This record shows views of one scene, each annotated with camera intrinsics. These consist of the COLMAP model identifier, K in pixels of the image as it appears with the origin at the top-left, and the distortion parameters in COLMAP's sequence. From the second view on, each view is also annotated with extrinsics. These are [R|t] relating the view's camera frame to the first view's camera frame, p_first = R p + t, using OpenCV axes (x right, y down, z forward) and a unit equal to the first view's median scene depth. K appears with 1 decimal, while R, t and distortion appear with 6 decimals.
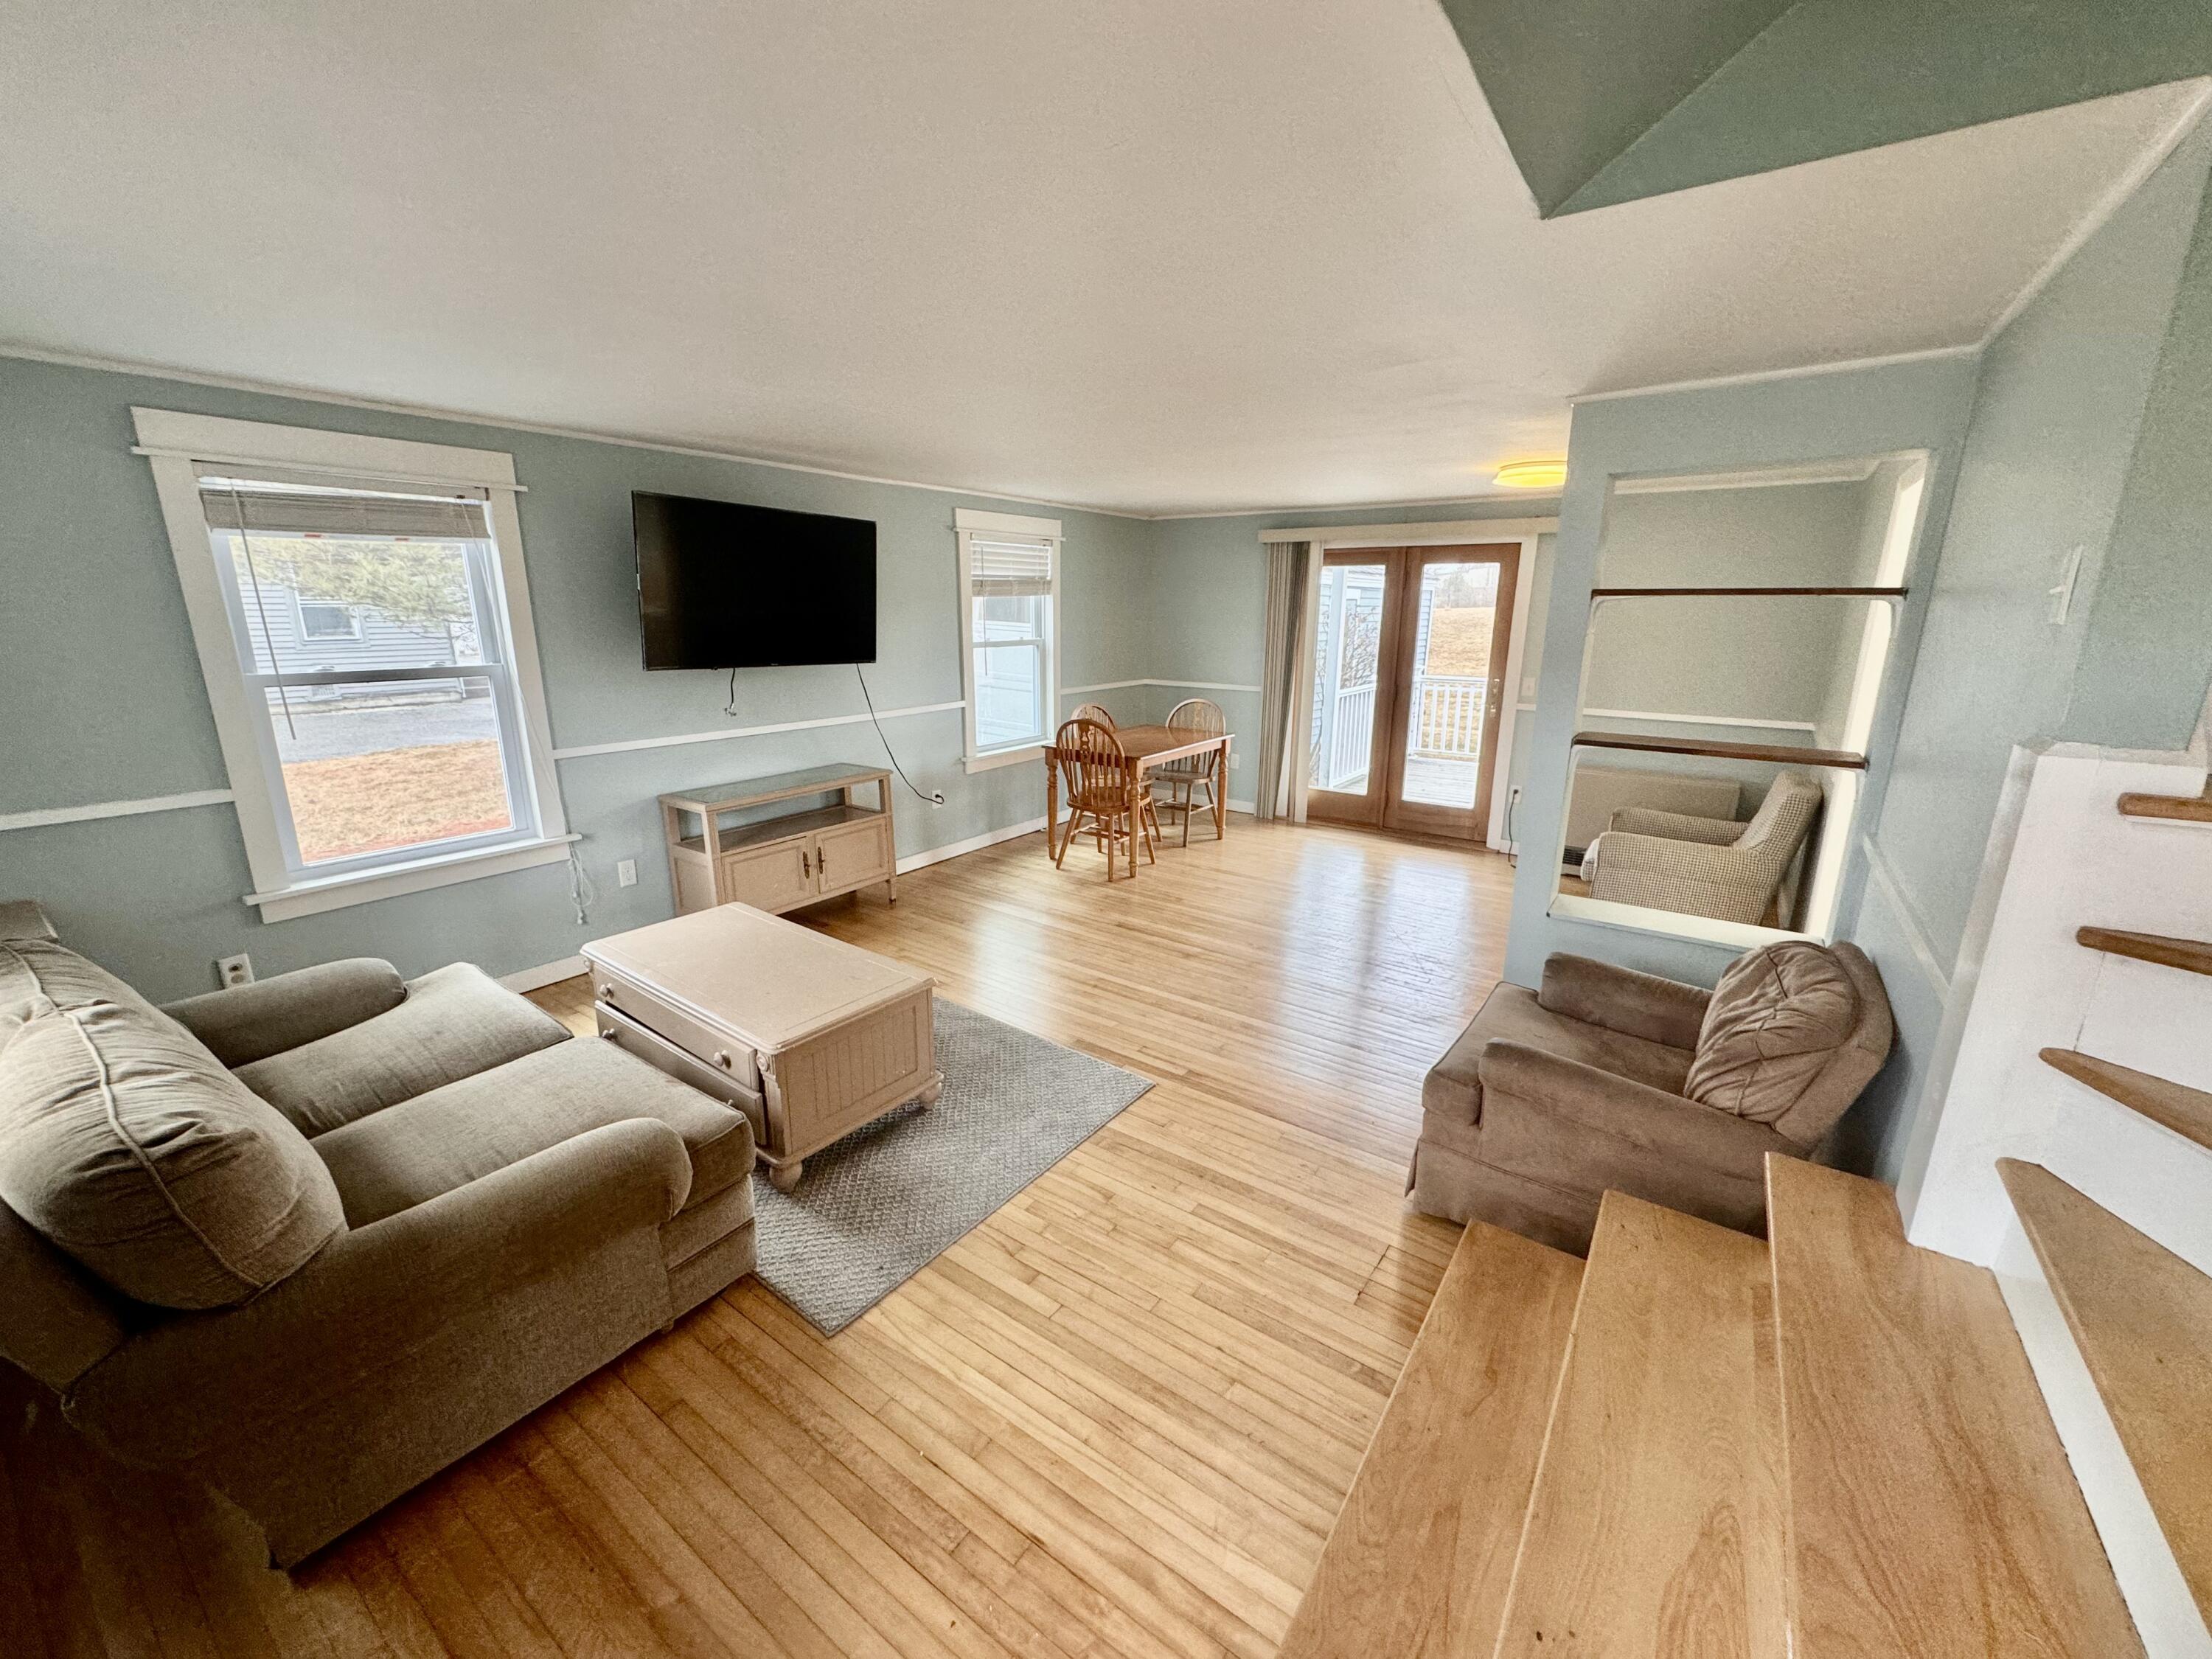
lens RADIAL K [[875.2, 0, 1106.0], [0, 875.2, 829.5], [0, 0, 1]] dist [-0.000933, 0.000023]
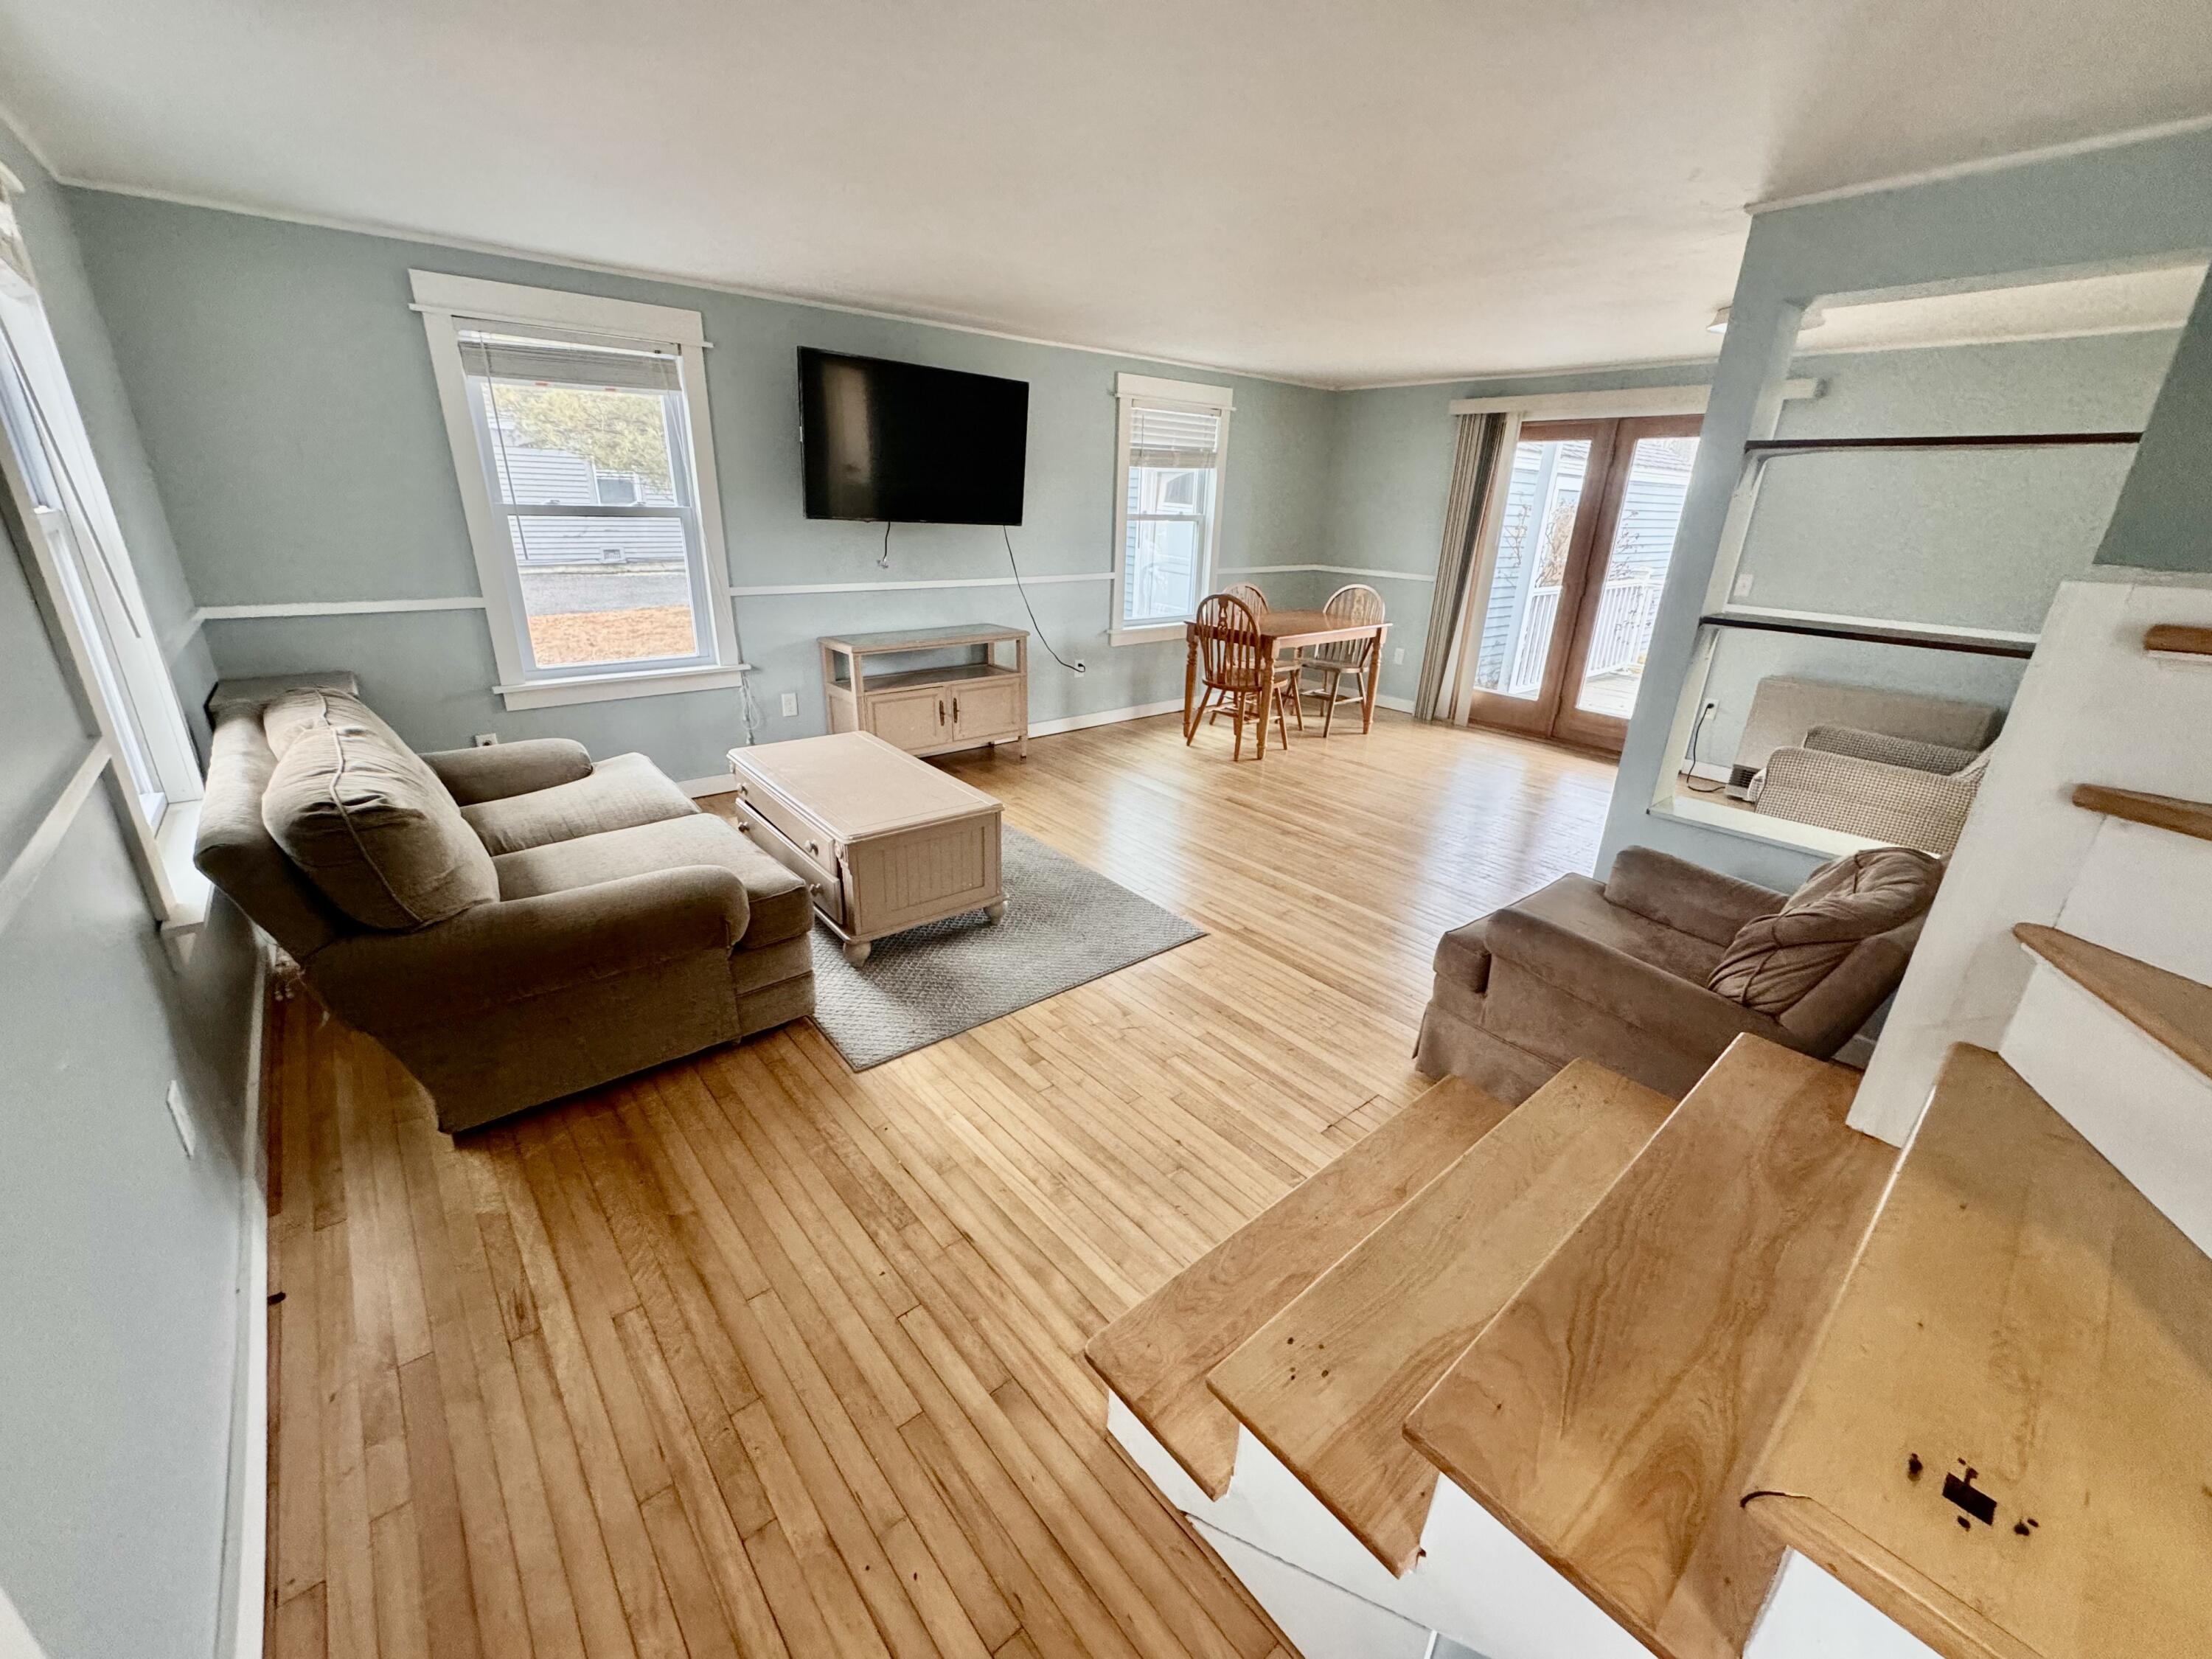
lens RADIAL K [[875.2, 0, 1106.0], [0, 875.2, 829.5], [0, 0, 1]] dist [-0.000933, 0.000023]
pose [[0.969576, 0.109002, -0.219183, 0.172749], [-0.084995, 0.989589, 0.116147, 0.063564], [0.229561, -0.093984, 0.968746, -0.031791]]
